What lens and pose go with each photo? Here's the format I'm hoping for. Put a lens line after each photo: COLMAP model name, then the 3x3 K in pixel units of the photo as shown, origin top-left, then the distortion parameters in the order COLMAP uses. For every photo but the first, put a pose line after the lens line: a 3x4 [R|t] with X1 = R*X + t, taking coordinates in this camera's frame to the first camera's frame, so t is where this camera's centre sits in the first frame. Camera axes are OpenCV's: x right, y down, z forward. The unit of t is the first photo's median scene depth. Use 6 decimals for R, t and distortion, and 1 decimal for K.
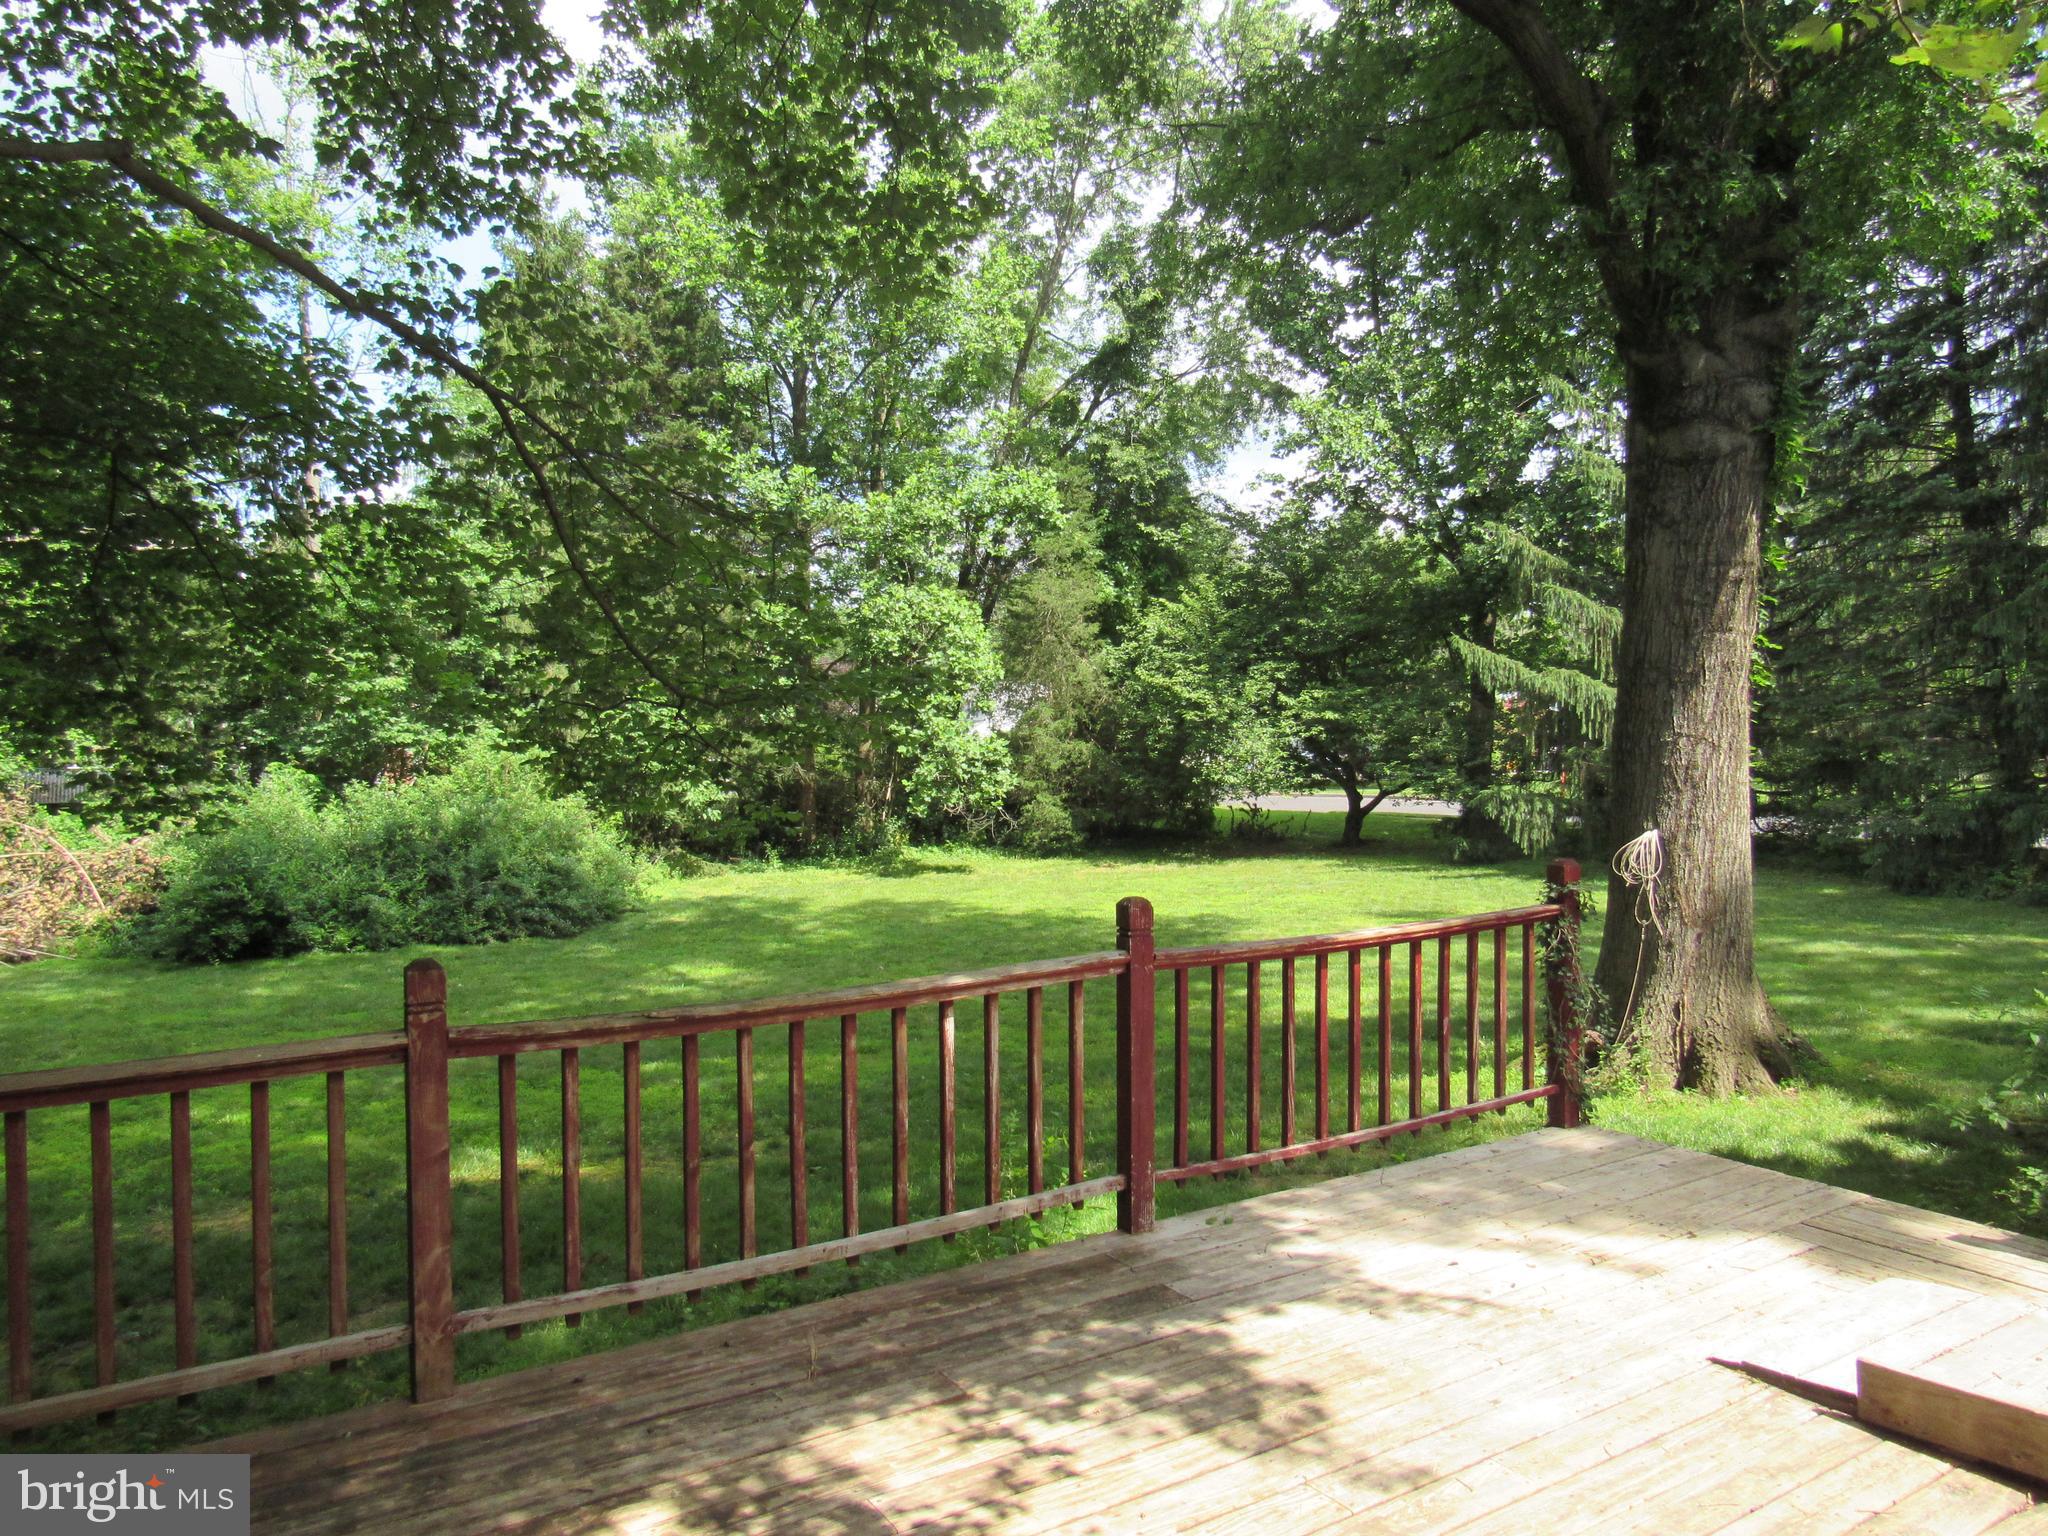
lens RADIAL K [[1471.3, 0, 1024.0], [0, 1471.3, 768.0], [0, 0, 1]] dist [-0.018959, 0.001551]
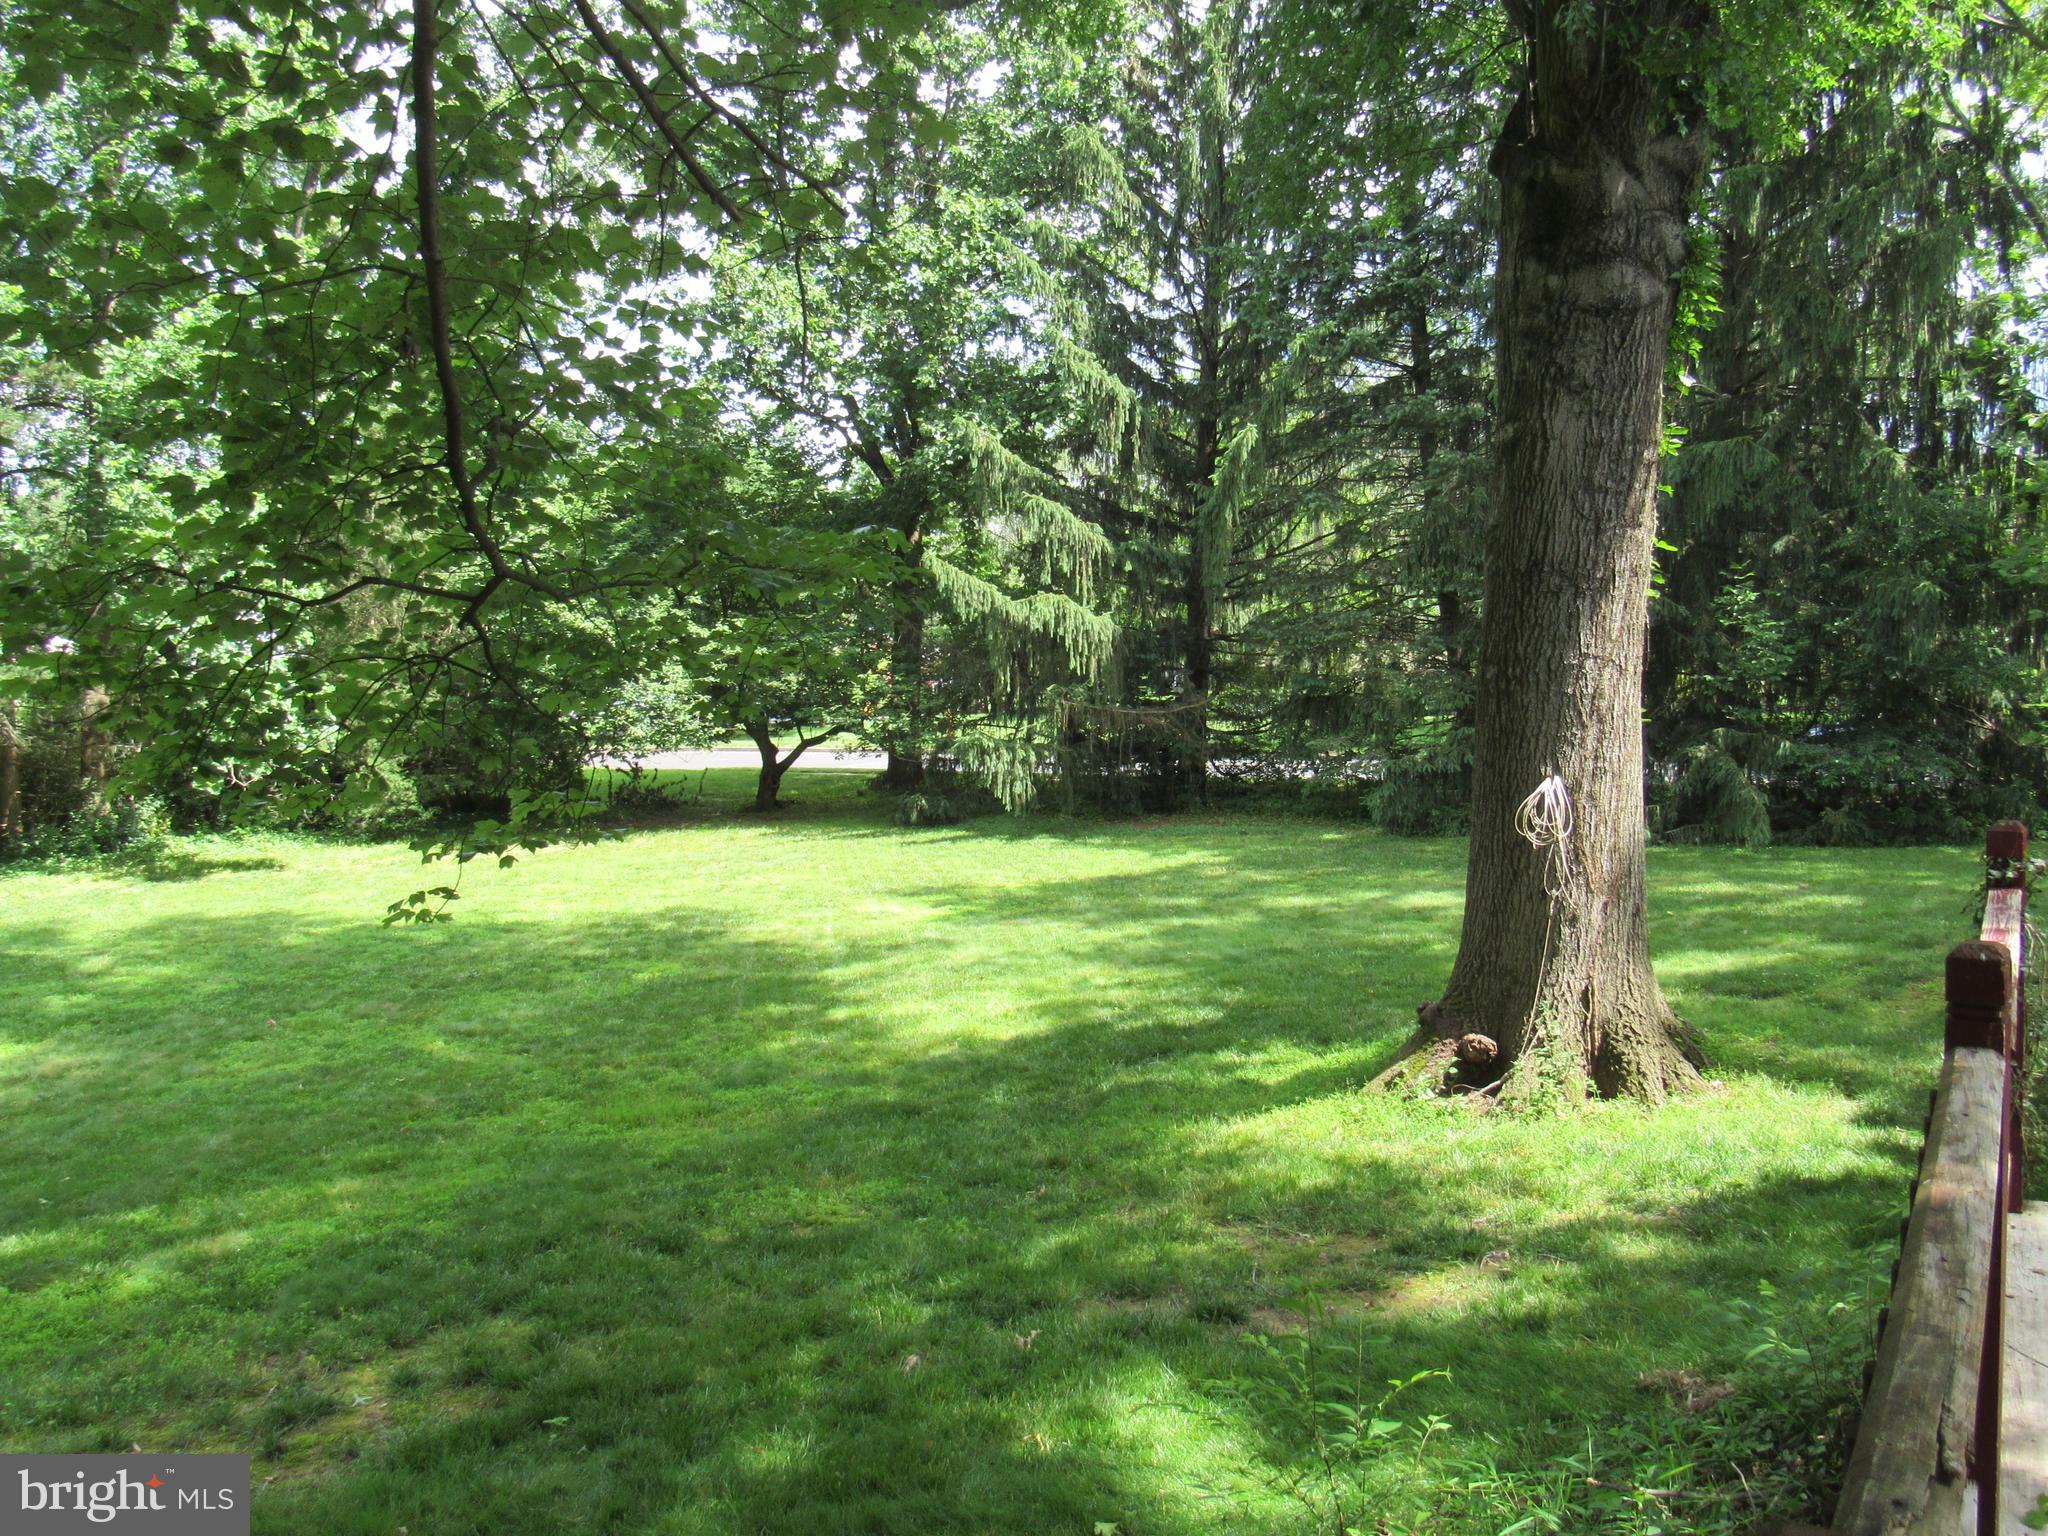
lens RADIAL K [[1704.3, 0, 1015.8], [0, 1704.3, 775.7], [0, 0, 1]] dist [-0.044580, 0.005593]
pose [[0.901081, -0.034190, 0.432302, -0.082541], [0.019553, 0.999076, 0.038261, 0.000427], [-0.433211, -0.026023, 0.900917, 0.106178]]
